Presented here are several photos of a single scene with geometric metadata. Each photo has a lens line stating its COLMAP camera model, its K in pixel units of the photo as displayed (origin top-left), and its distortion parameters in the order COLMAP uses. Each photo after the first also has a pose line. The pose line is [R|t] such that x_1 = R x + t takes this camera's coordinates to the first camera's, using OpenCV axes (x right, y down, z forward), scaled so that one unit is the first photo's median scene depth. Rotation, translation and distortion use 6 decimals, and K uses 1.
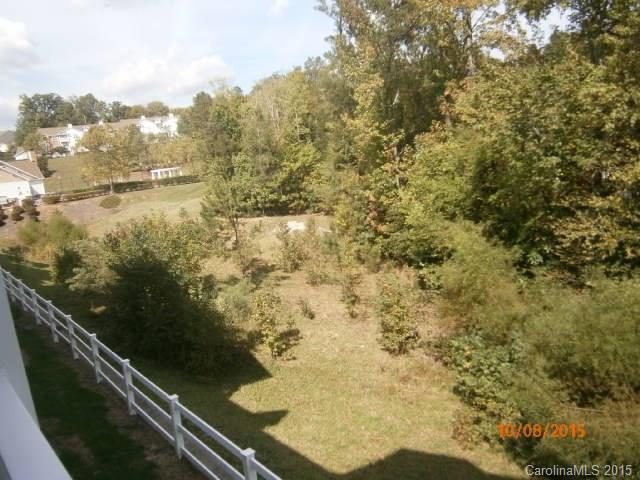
lens RADIAL K [[491.2, 0, 320.0], [0, 491.2, 240.0], [0, 0, 1]] dist [-0.076271, 0.054490]
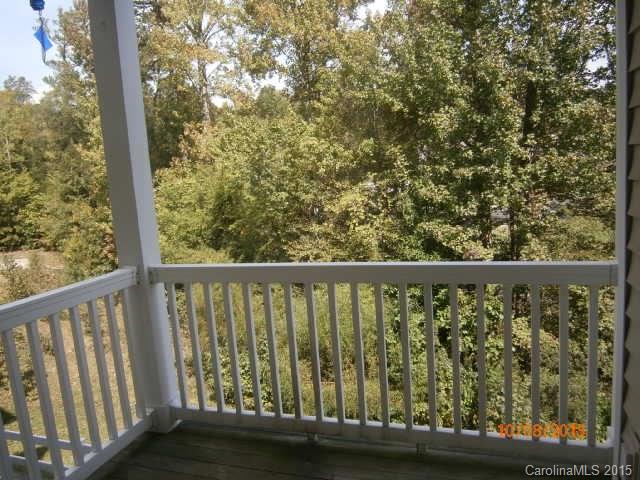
lens RADIAL K [[491.2, 0, 320.0], [0, 491.2, 240.0], [0, 0, 1]] dist [-0.076271, 0.054490]
pose [[0.847634, -0.013410, 0.530412, -0.069692], [0.052944, 0.996829, -0.059404, 0.019830], [-0.527934, 0.078435, 0.845656, -0.071970]]
